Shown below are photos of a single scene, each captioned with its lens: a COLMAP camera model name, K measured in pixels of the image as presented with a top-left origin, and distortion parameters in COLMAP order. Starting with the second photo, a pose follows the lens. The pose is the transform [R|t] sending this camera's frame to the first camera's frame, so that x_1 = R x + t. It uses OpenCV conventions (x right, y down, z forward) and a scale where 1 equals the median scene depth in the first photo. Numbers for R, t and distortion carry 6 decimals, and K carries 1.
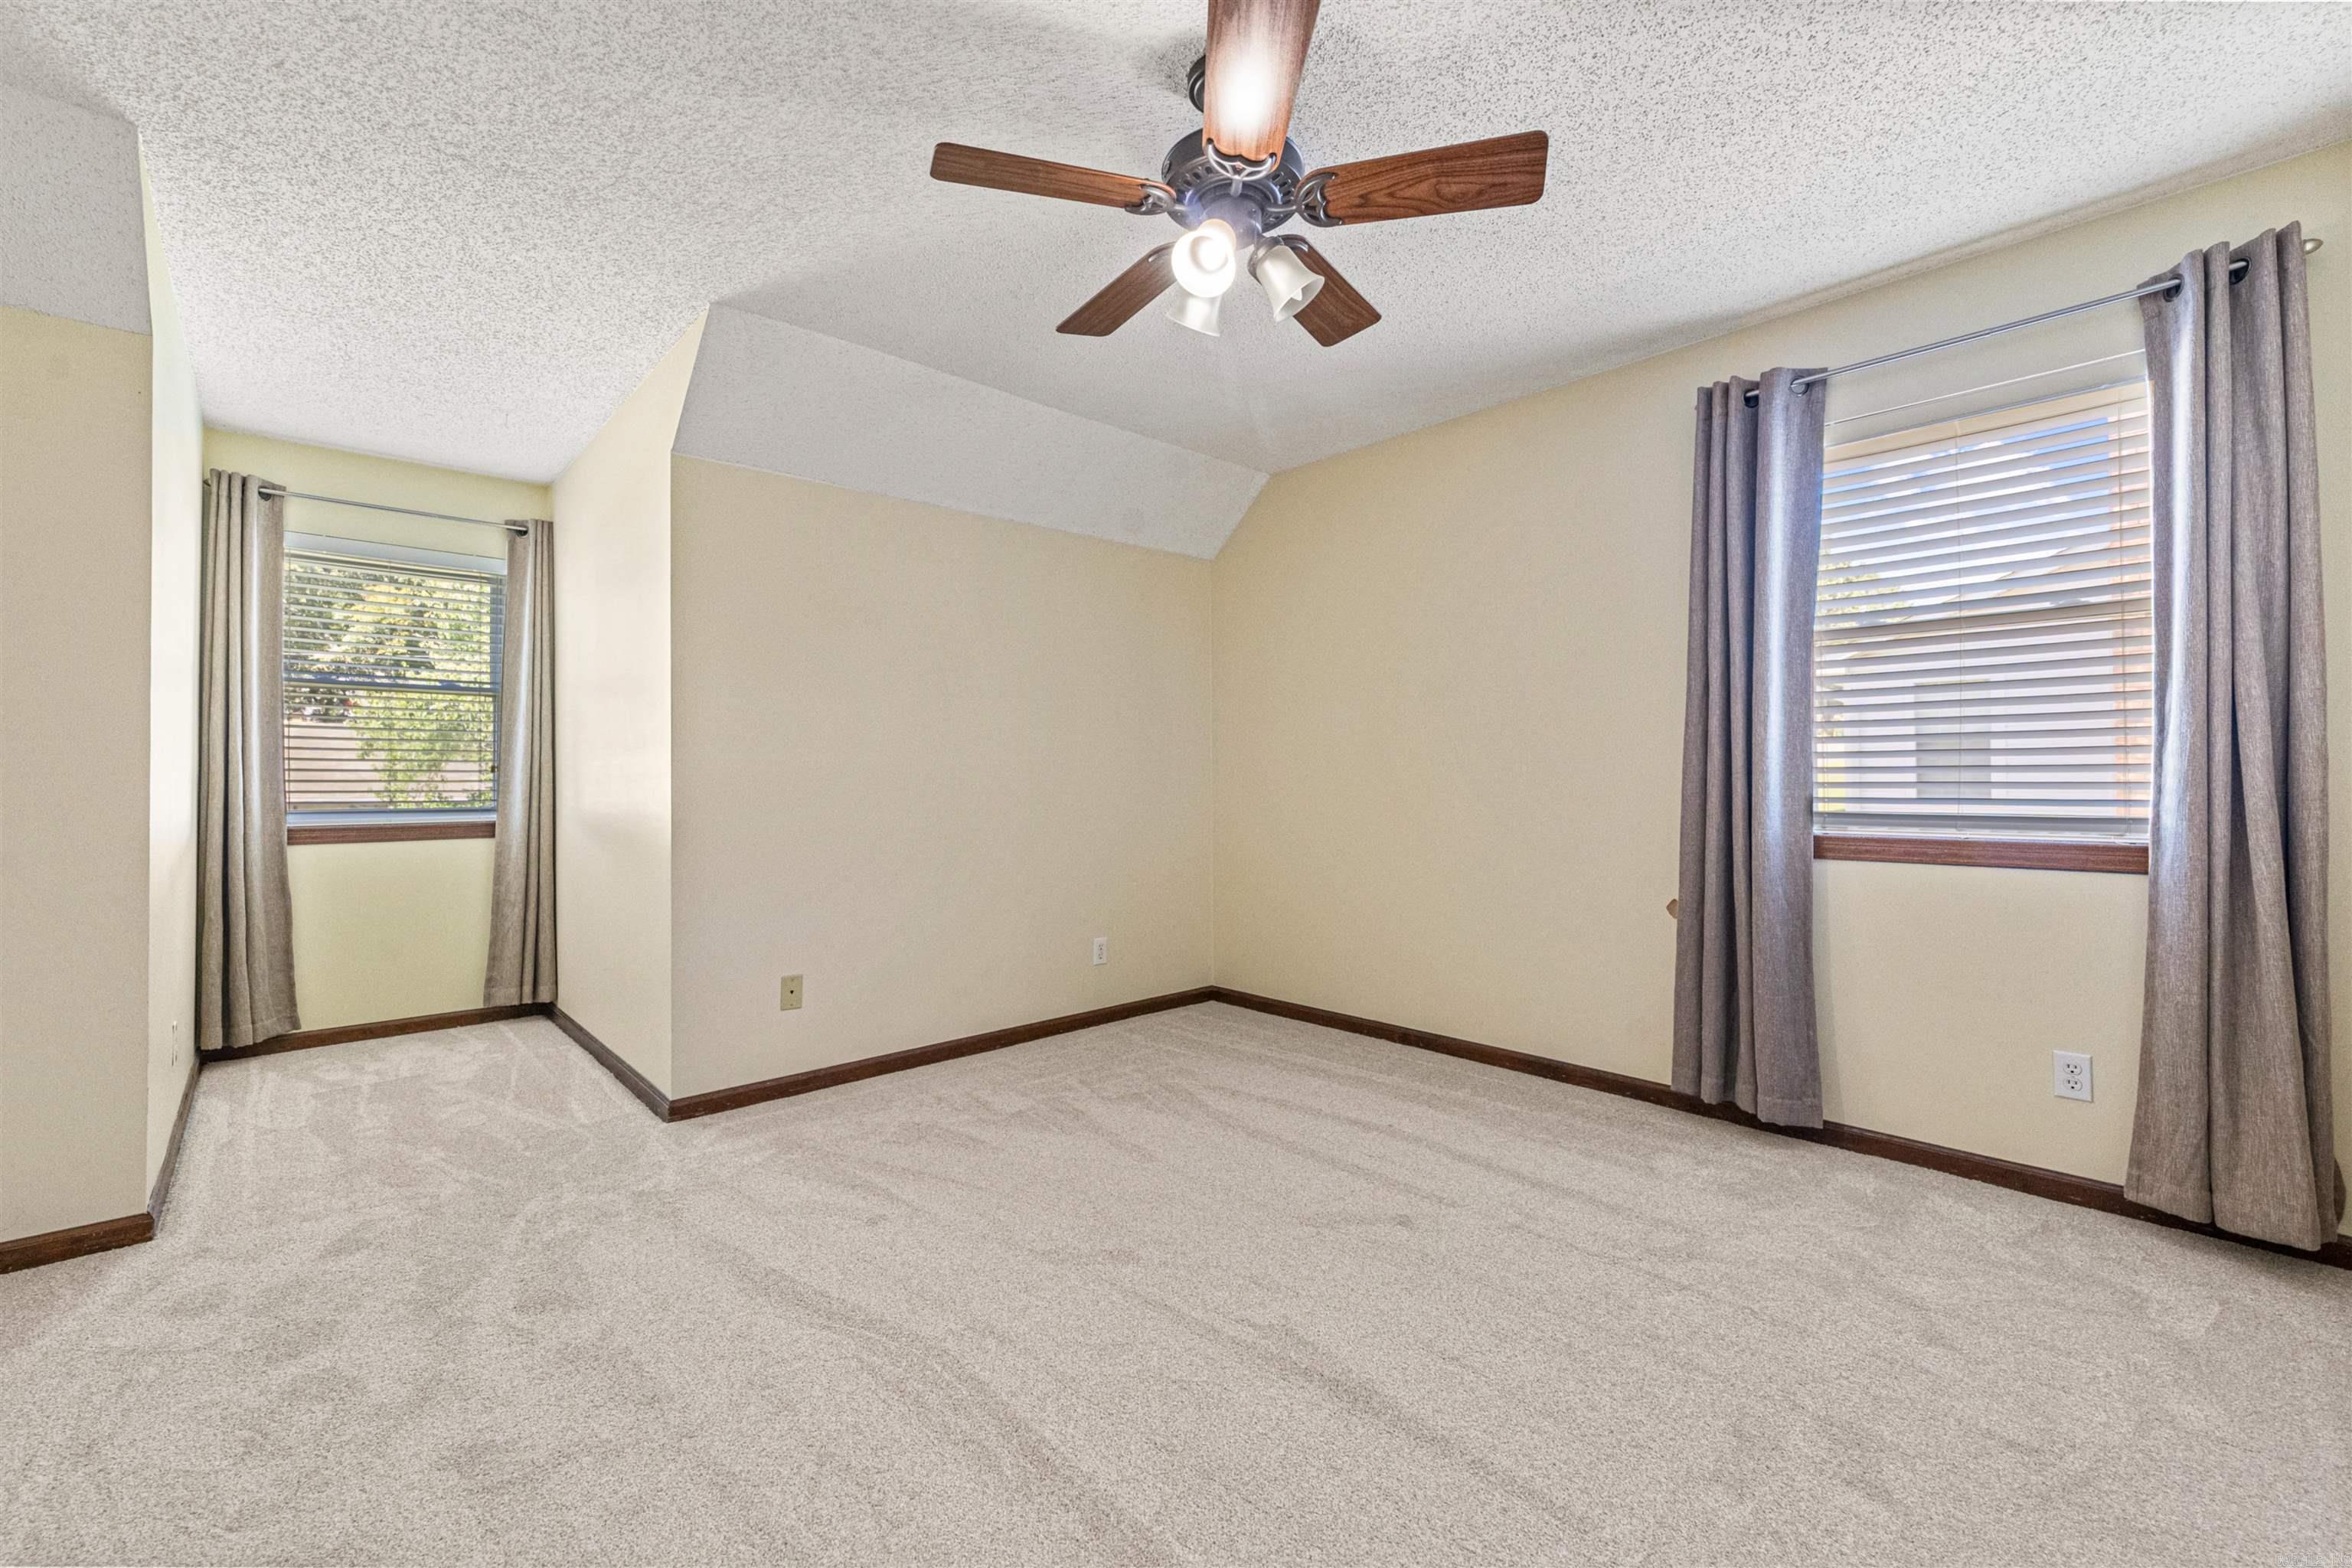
lens RADIAL K [[957.3, 0, 1146.4], [0, 957.3, 770.9], [0, 0, 1]] dist [-0.000736, -0.000232]
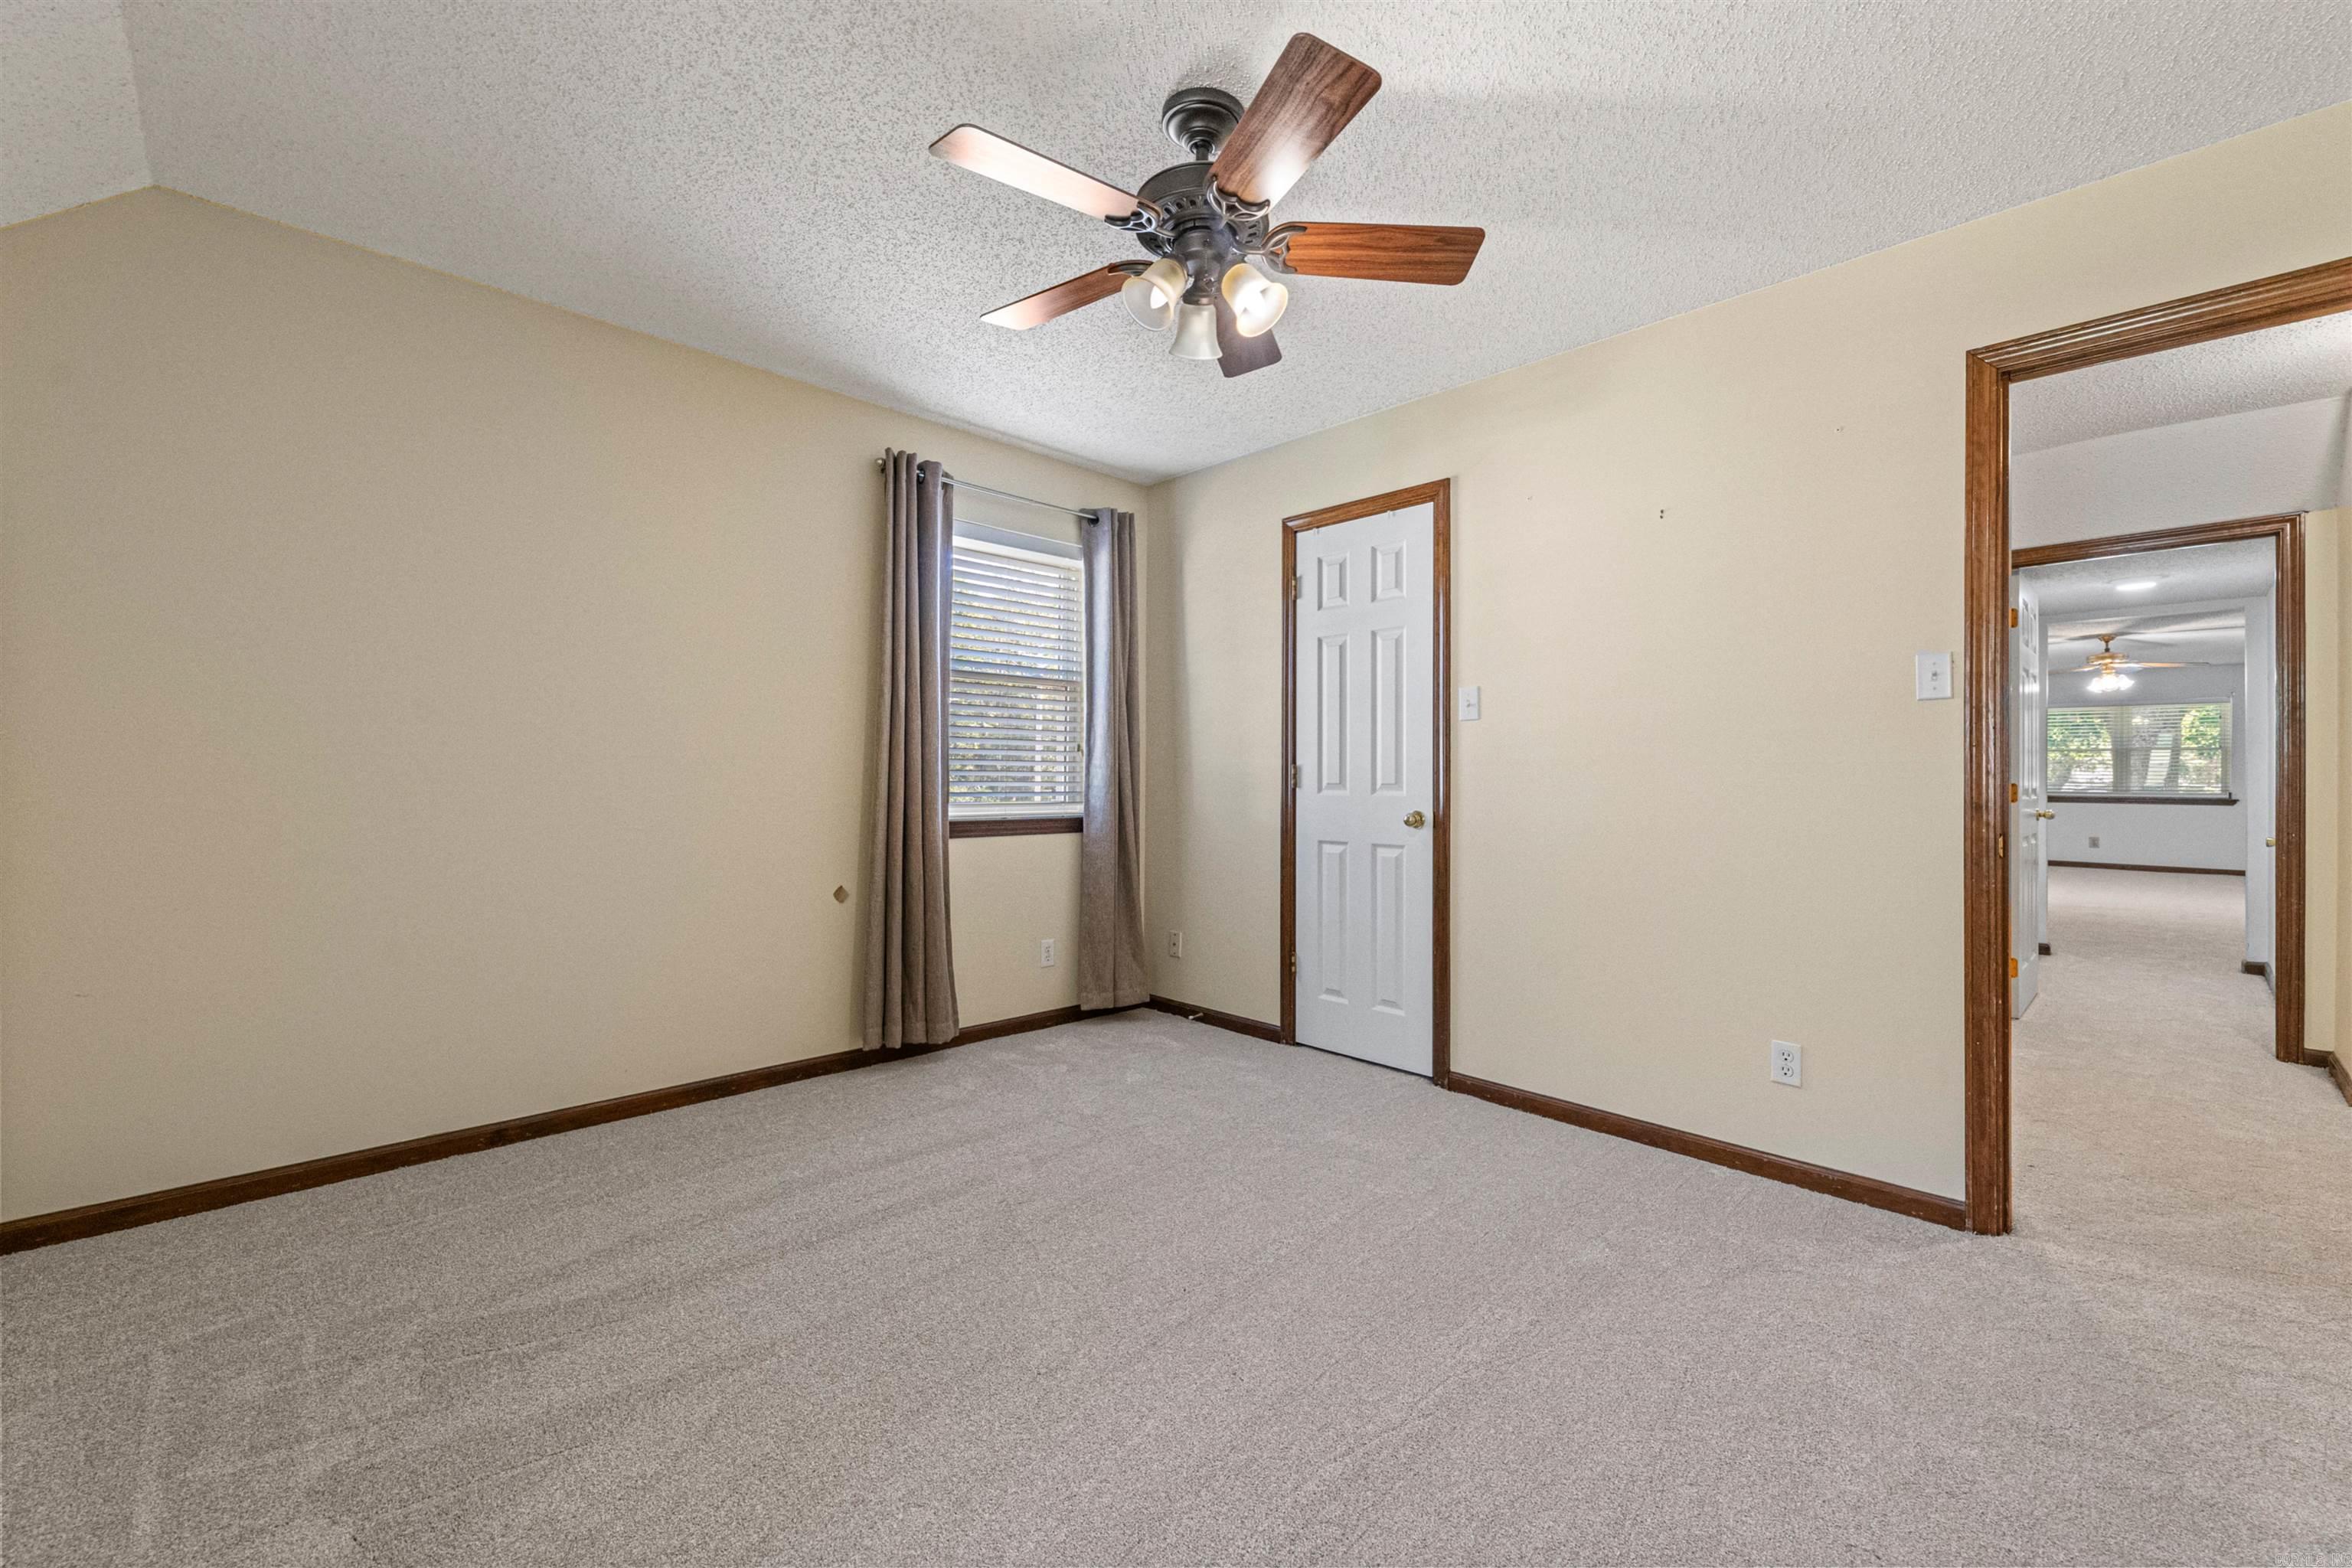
lens RADIAL K [[949.0, 0, 1181.5], [0, 949.0, 779.4], [0, 0, 1]] dist [0.001114, -0.000024]
pose [[-0.030613, -0.001244, 0.999531, -0.634780], [-0.011624, 0.999932, 0.000888, 0.002086], [-0.999464, -0.011592, -0.030625, 0.695693]]
